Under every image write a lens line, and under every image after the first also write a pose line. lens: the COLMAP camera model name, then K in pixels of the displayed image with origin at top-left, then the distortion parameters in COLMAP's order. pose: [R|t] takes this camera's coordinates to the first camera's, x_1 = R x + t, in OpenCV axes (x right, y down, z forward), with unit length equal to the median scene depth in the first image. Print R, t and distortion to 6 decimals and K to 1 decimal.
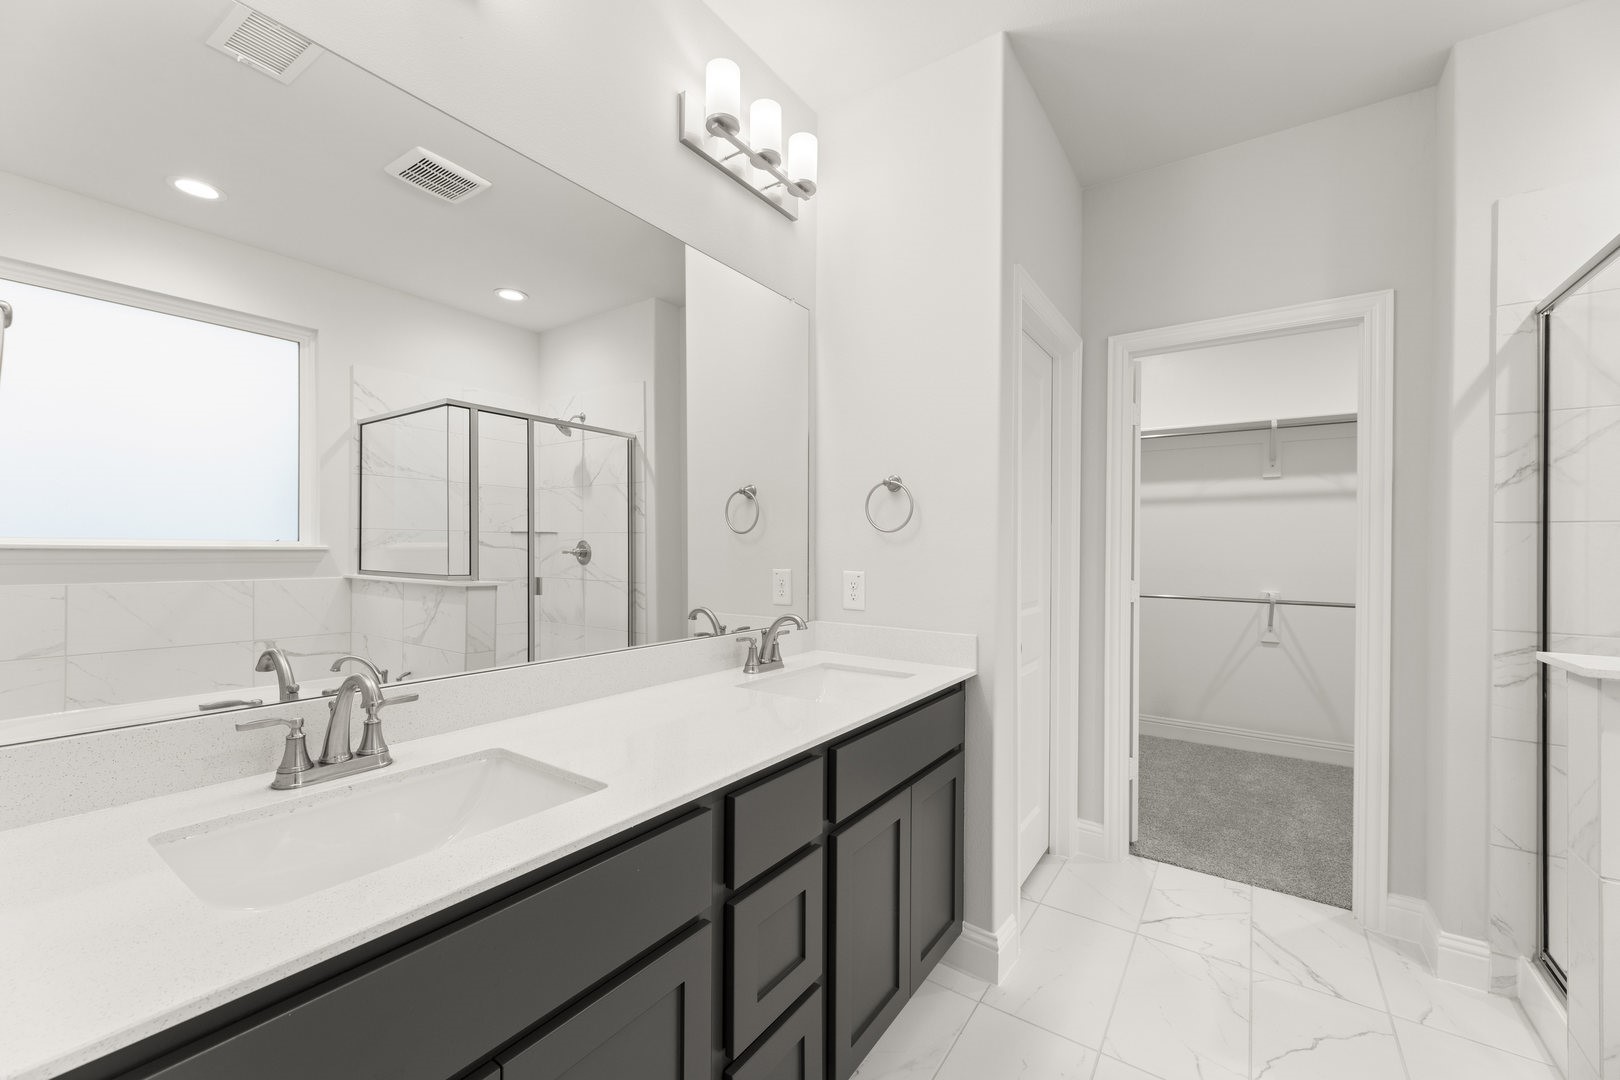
lens RADIAL K [[639.0, 0, 806.6], [0, 639.0, 541.1], [0, 0, 1]] dist [0.002056, -0.000197]
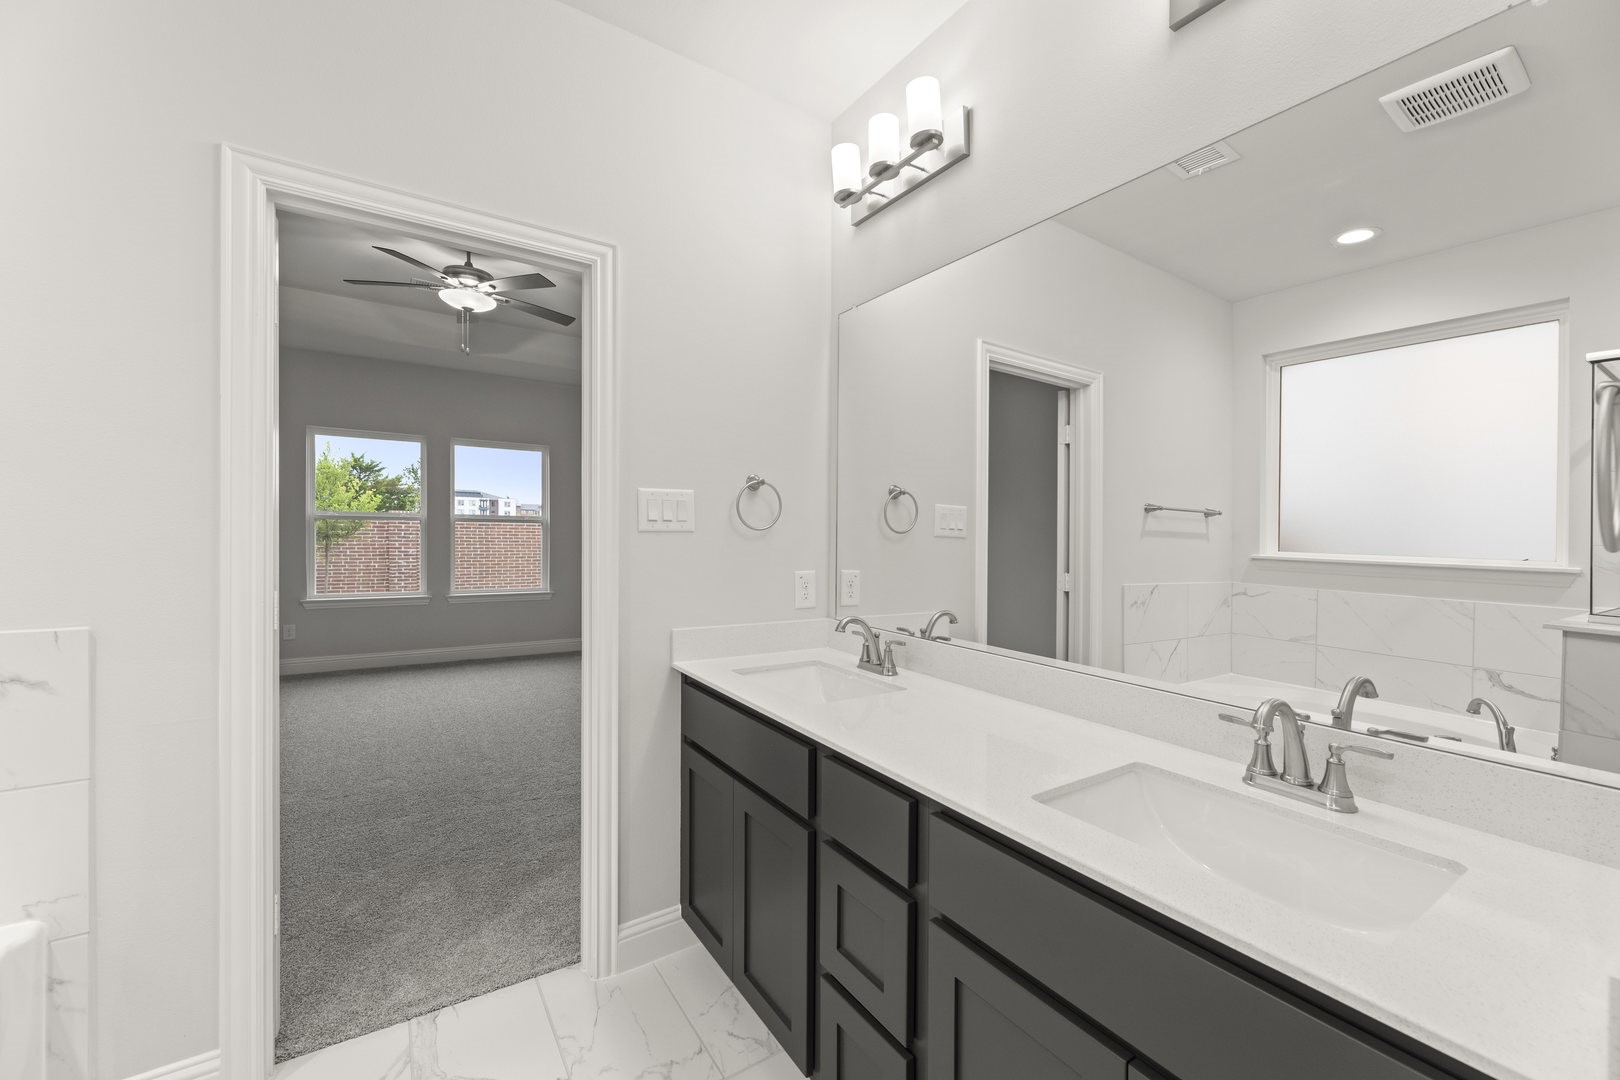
lens RADIAL K [[639.0, 0, 806.6], [0, 639.0, 541.1], [0, 0, 1]] dist [0.002056, -0.000197]
pose [[-0.342482, -0.008525, -0.939486, 0.875953], [-0.026165, 0.999658, 0.000467, -0.001188], [0.939160, 0.024742, -0.342588, 1.178644]]
